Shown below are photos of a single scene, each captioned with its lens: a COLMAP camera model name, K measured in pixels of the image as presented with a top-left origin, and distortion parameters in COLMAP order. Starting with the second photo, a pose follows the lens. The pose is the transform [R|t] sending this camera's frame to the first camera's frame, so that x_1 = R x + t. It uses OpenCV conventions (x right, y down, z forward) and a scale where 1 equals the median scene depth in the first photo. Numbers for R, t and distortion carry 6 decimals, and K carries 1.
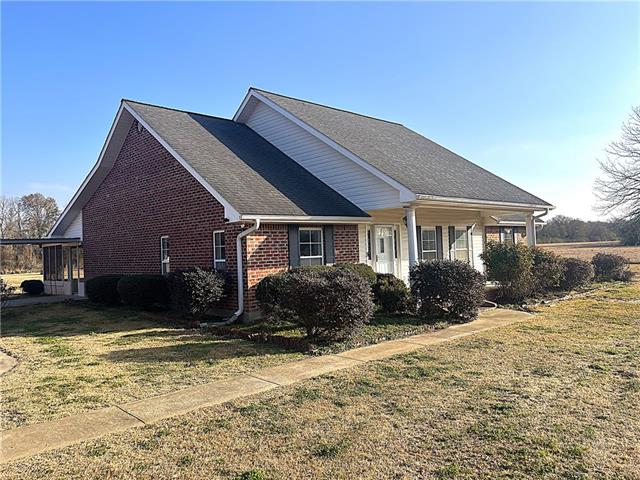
lens RADIAL K [[491.9, 0, 323.1], [0, 491.9, 242.6], [0, 0, 1]] dist [0.024375, -0.008855]
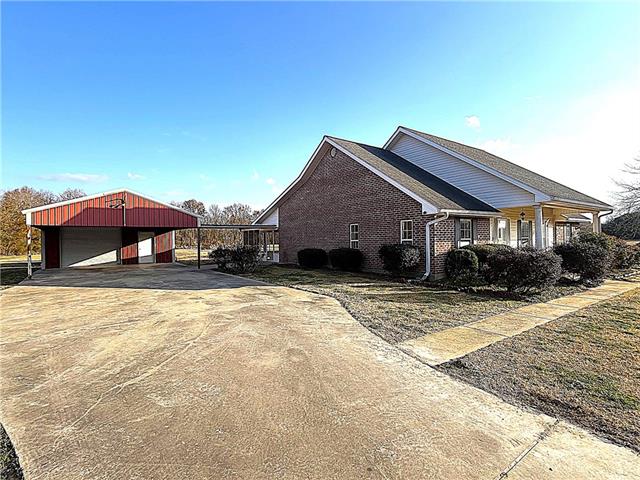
lens RADIAL K [[328.2, 0, 315.6], [0, 328.2, 240.6], [0, 0, 1]] dist [-0.000388, 0.000643]
pose [[0.990813, 0.022305, -0.133387, -0.288331], [-0.019539, 0.999567, 0.022006, 0.018160], [0.133820, -0.019197, 0.990820, -0.033342]]
